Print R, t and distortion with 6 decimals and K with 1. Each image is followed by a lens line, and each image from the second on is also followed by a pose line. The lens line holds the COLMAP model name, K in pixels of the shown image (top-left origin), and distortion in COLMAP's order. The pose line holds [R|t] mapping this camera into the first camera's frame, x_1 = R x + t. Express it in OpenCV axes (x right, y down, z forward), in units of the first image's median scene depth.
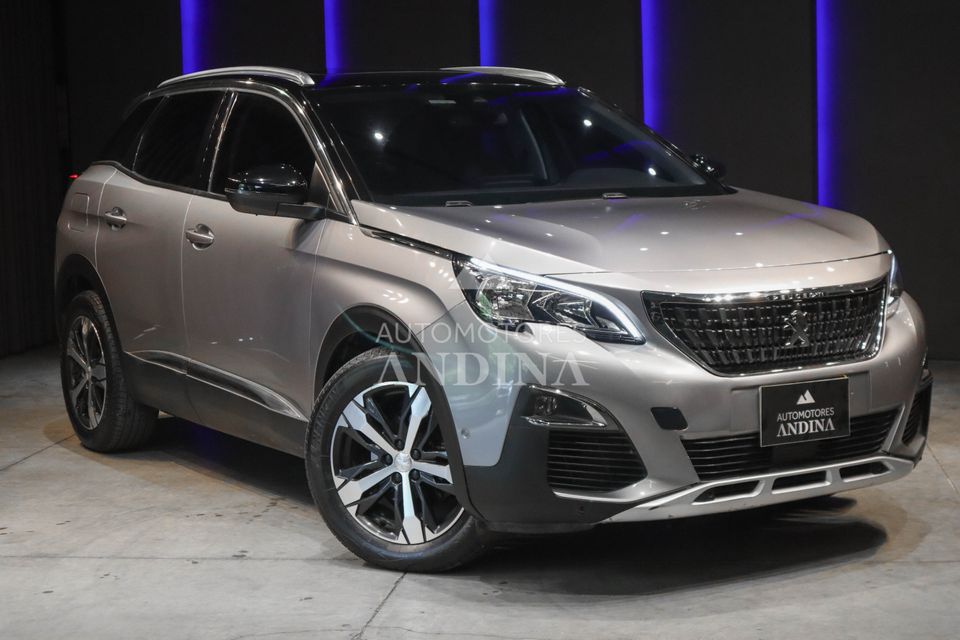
lens RADIAL K [[1729.1, 0, 476.9], [0, 1729.1, 318.9], [0, 0, 1]] dist [-0.182927, 0.000000]
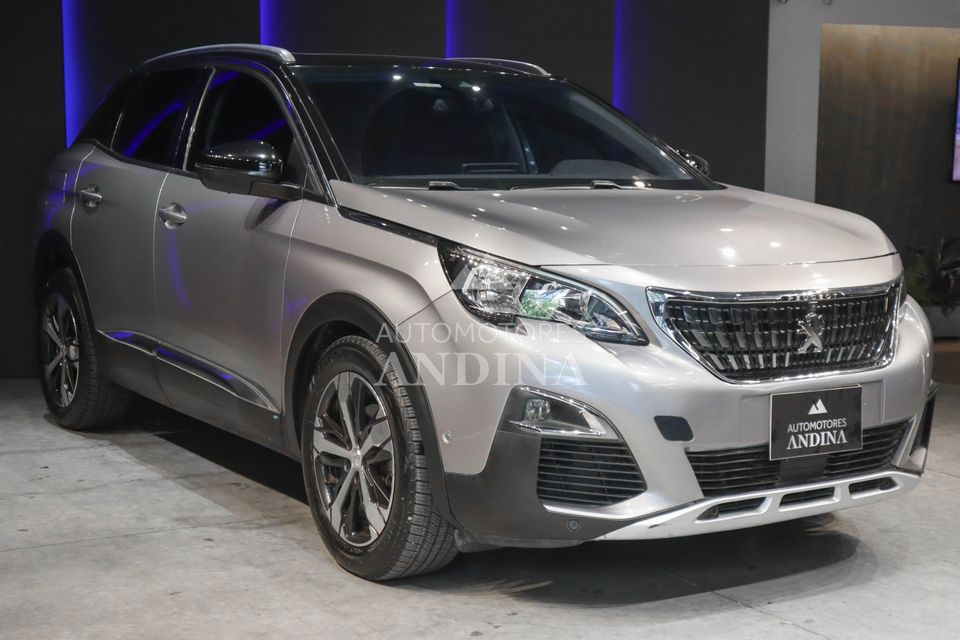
lens RADIAL K [[1438.4, 0, 507.5], [0, 1438.4, 311.0], [0, 0, 1]] dist [-0.056770, 0.000000]
pose [[0.998448, 0.028344, 0.047943, -0.012868], [-0.028627, 0.999577, 0.005219, -0.005026], [-0.047775, -0.006583, 0.998836, 0.235924]]
